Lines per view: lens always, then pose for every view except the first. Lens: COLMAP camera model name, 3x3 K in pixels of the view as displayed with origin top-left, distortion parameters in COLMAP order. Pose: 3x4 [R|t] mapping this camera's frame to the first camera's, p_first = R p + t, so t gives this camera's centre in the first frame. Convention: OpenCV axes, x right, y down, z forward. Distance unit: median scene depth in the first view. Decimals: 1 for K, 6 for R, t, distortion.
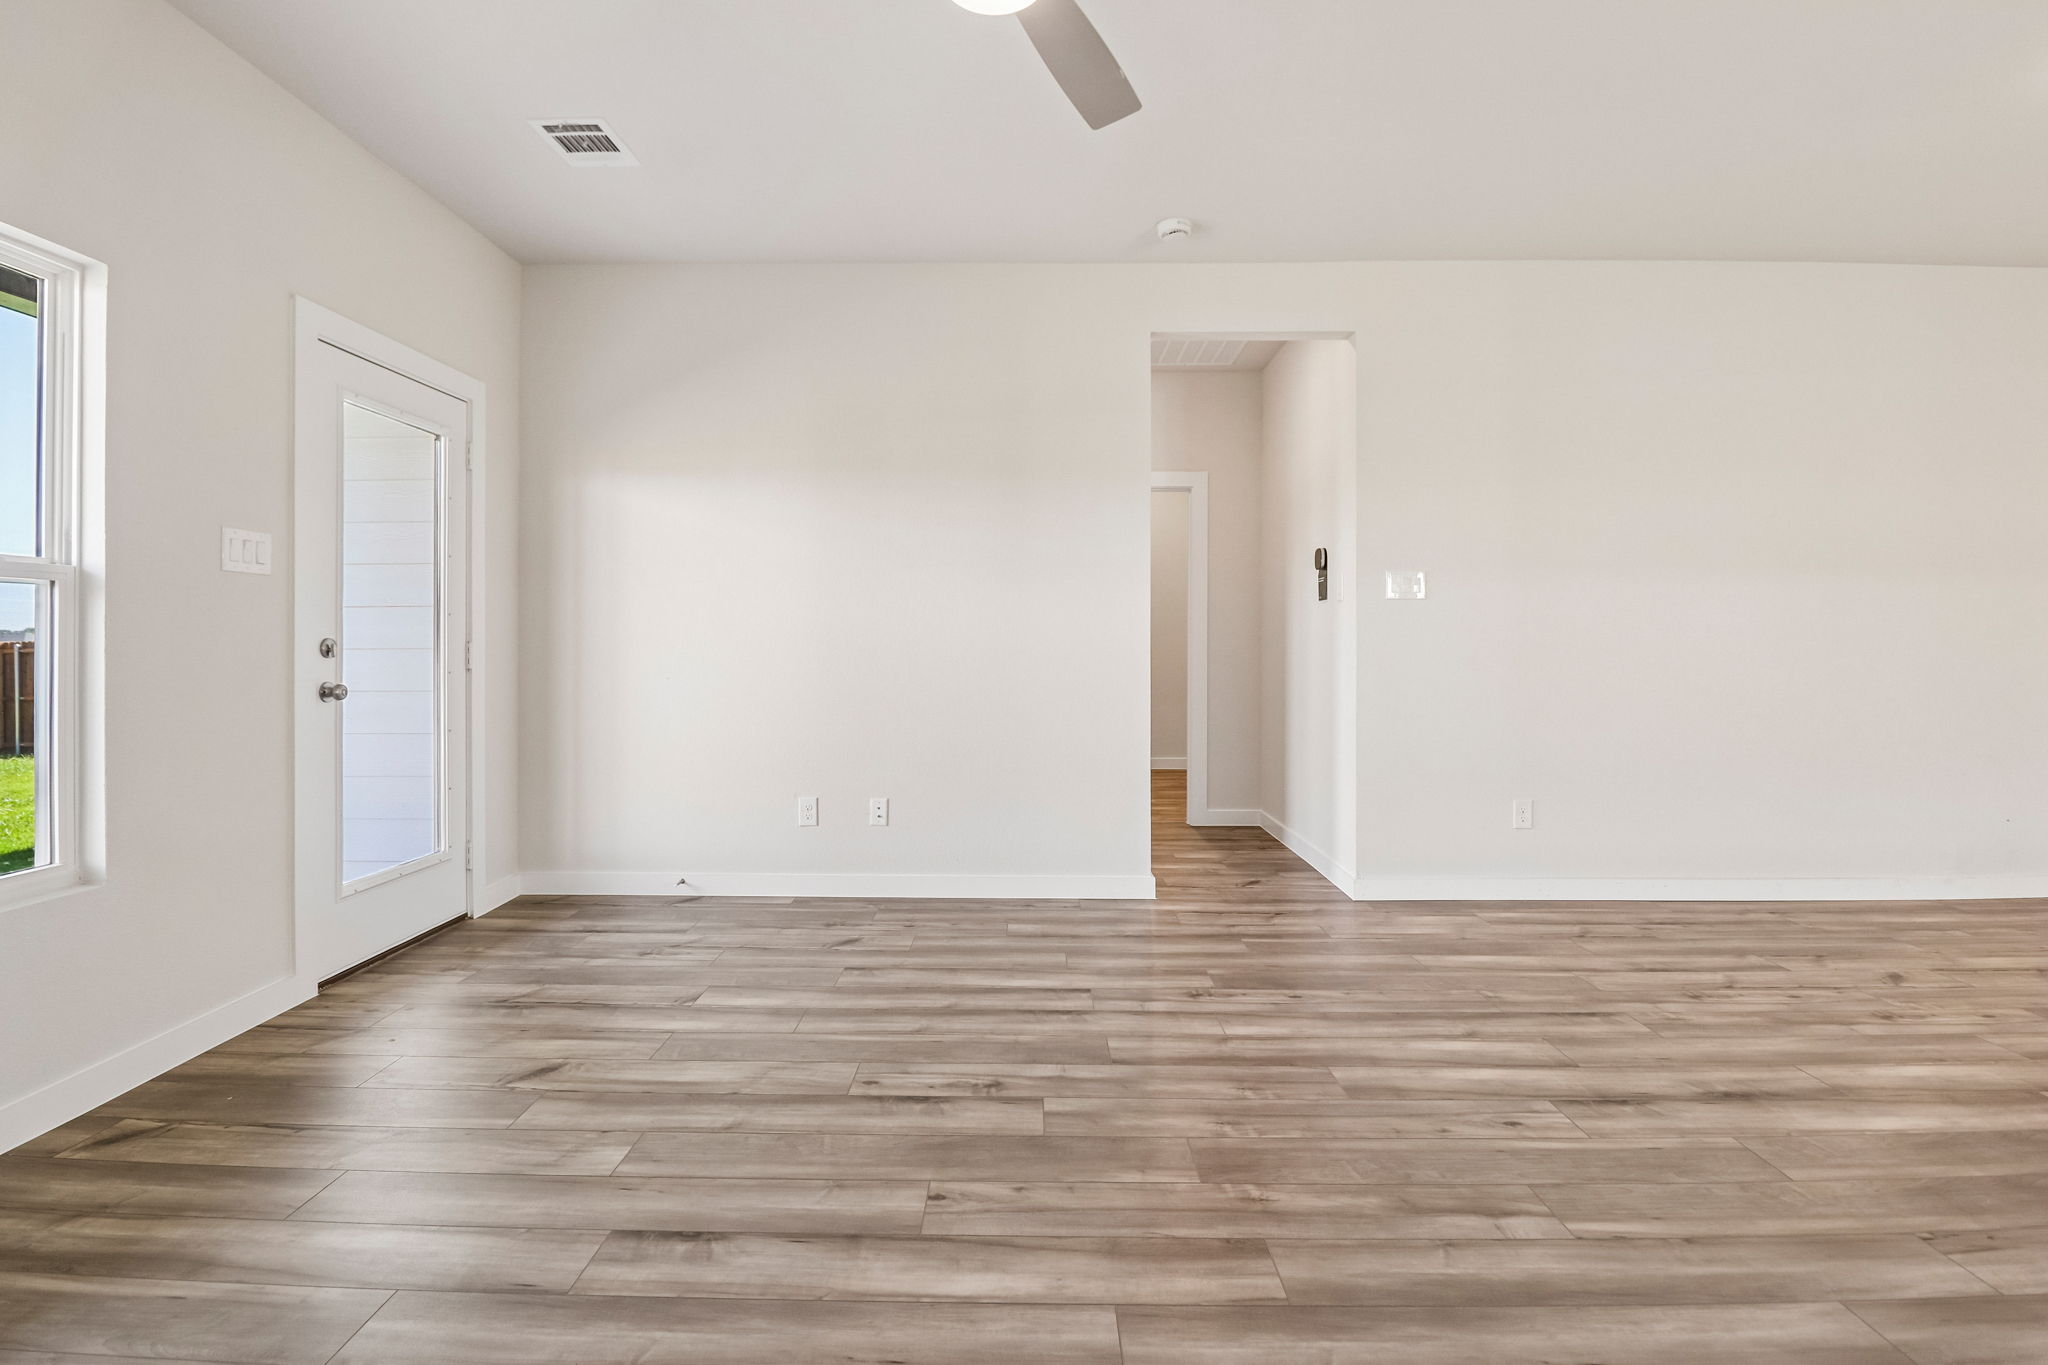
lens RADIAL K [[952.7, 0, 1007.2], [0, 952.7, 637.1], [0, 0, 1]] dist [-0.009521, -0.008623]
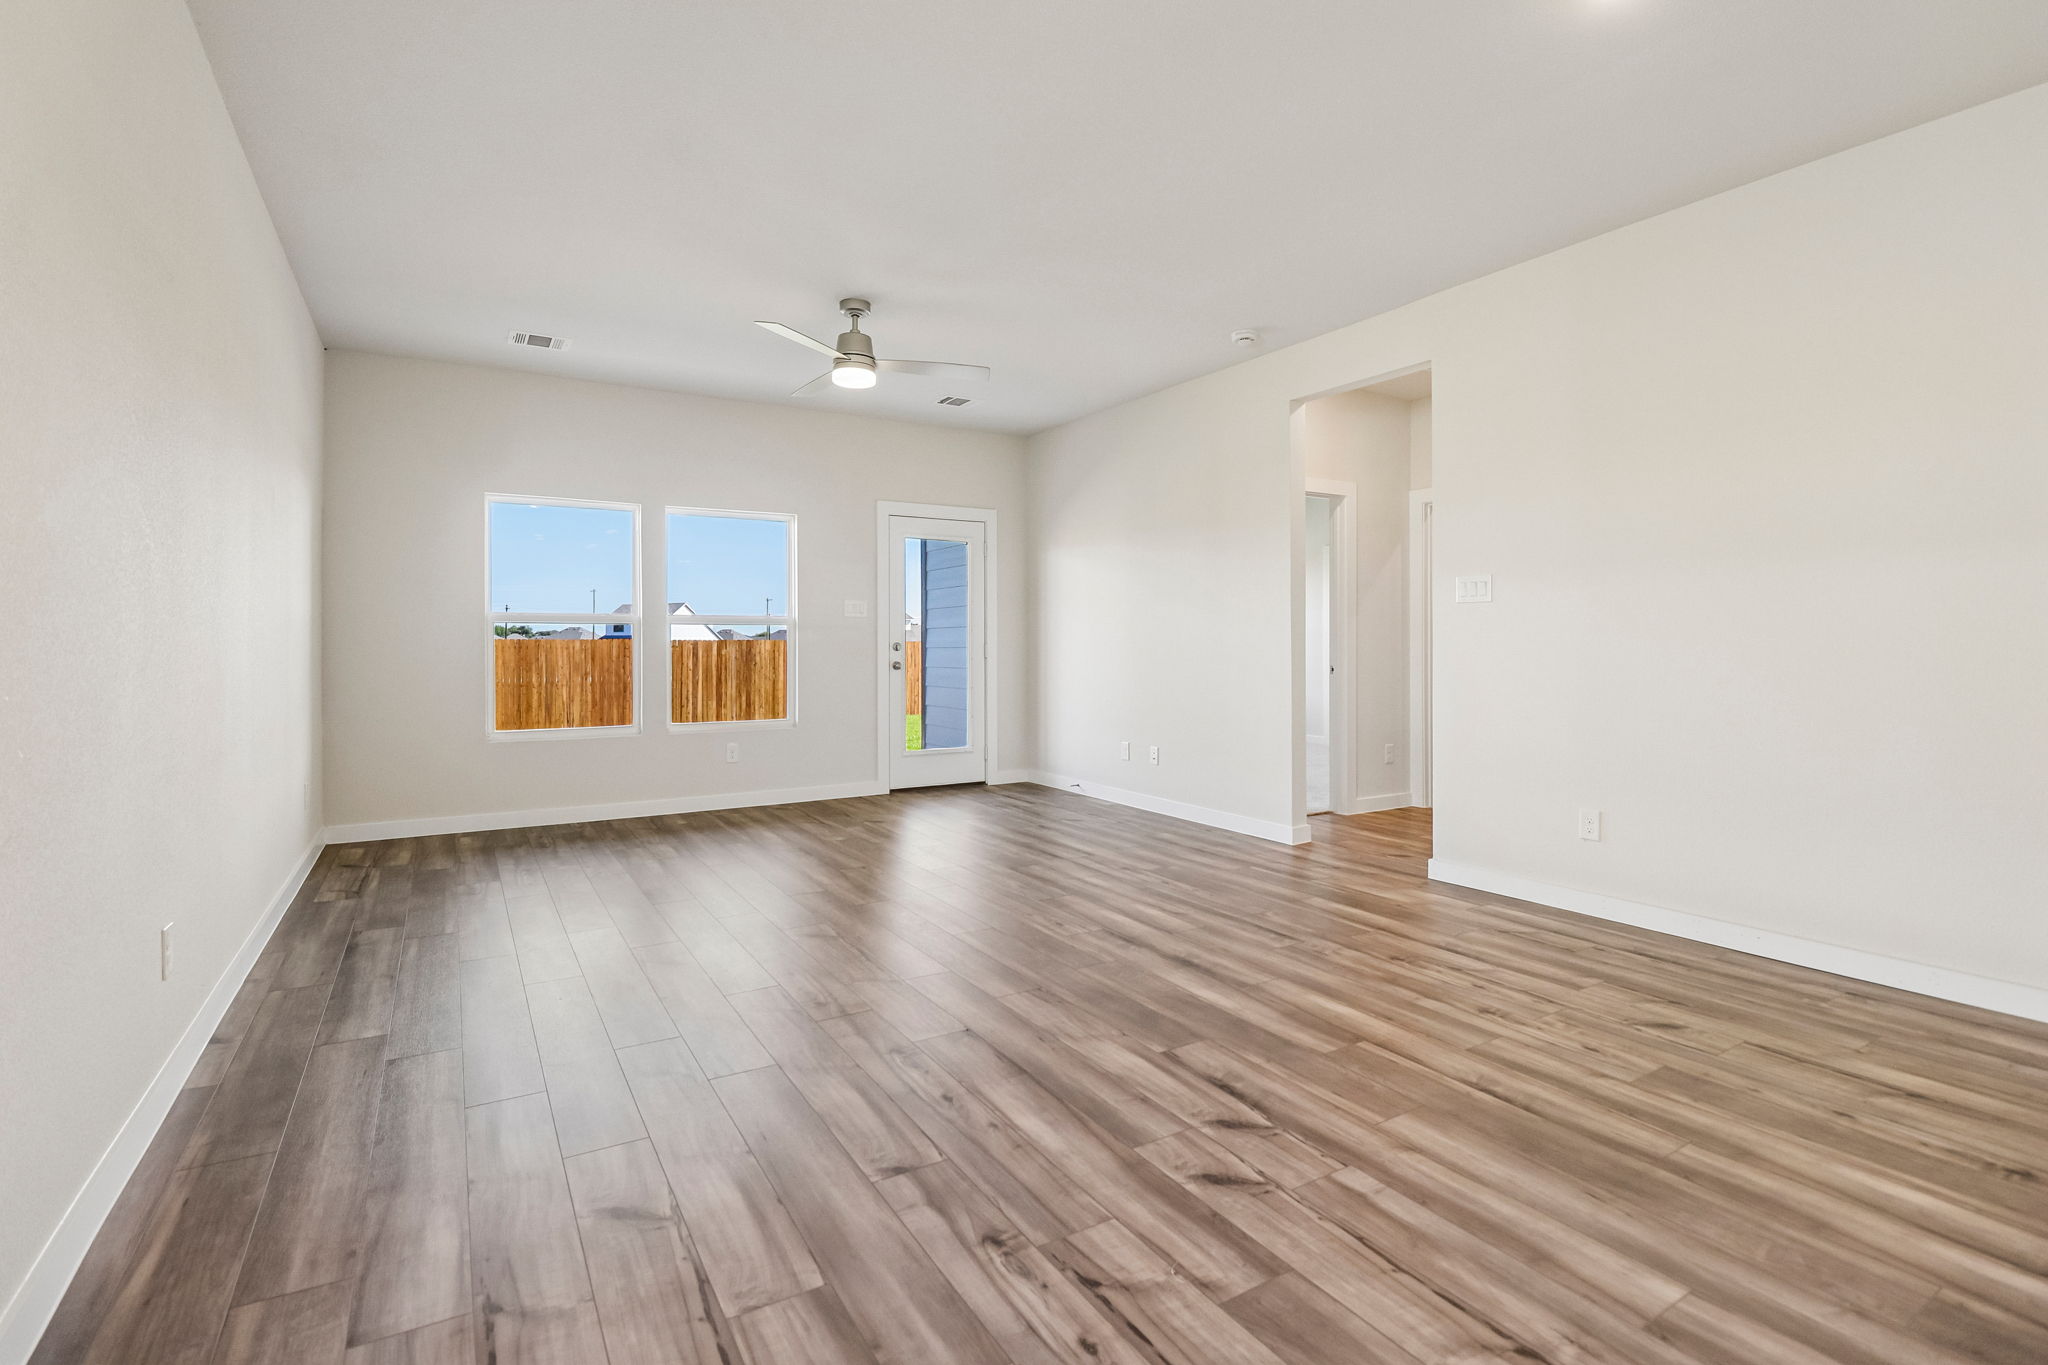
lens RADIAL K [[952.7, 0, 1022.7], [0, 952.7, 641.2], [0, 0, 1]] dist [-0.009521, -0.008623]
pose [[0.528179, -0.004190, -0.849123, 1.593771], [0.001201, 0.999991, -0.004187, 0.009075], [0.849132, 0.001192, 0.528179, 0.028388]]
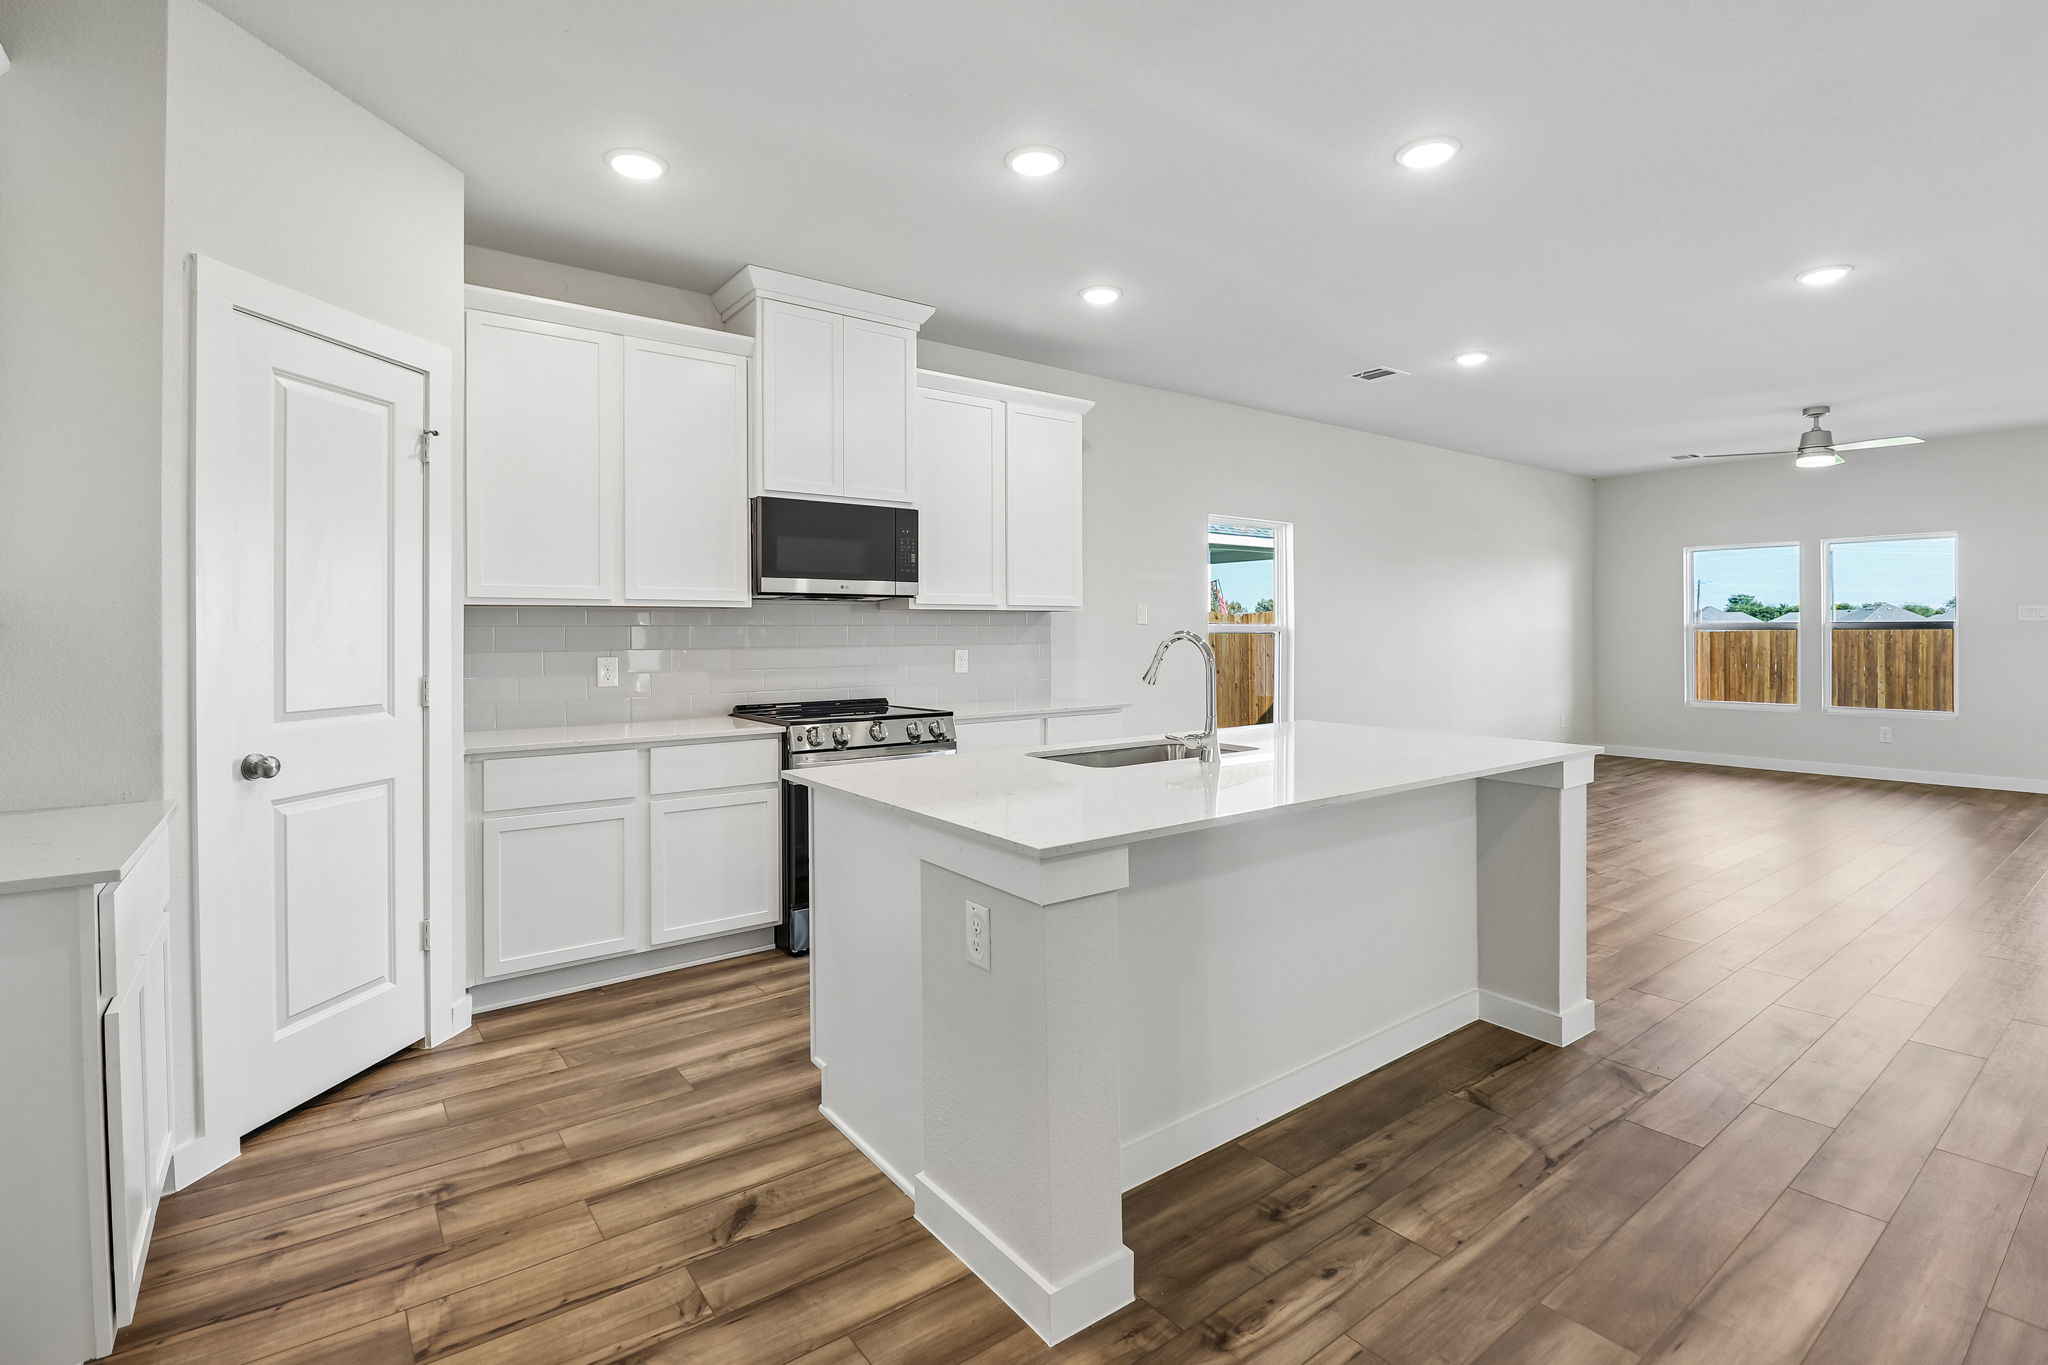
lens RADIAL K [[952.7, 0, 1006.5], [0, 952.7, 628.1], [0, 0, 1]] dist [-0.009521, -0.008623]
pose [[-0.799796, -0.000611, -0.600272, 3.058209], [0.002773, 0.999985, -0.004713, -0.041855], [0.600266, -0.005434, -0.799782, 1.338388]]
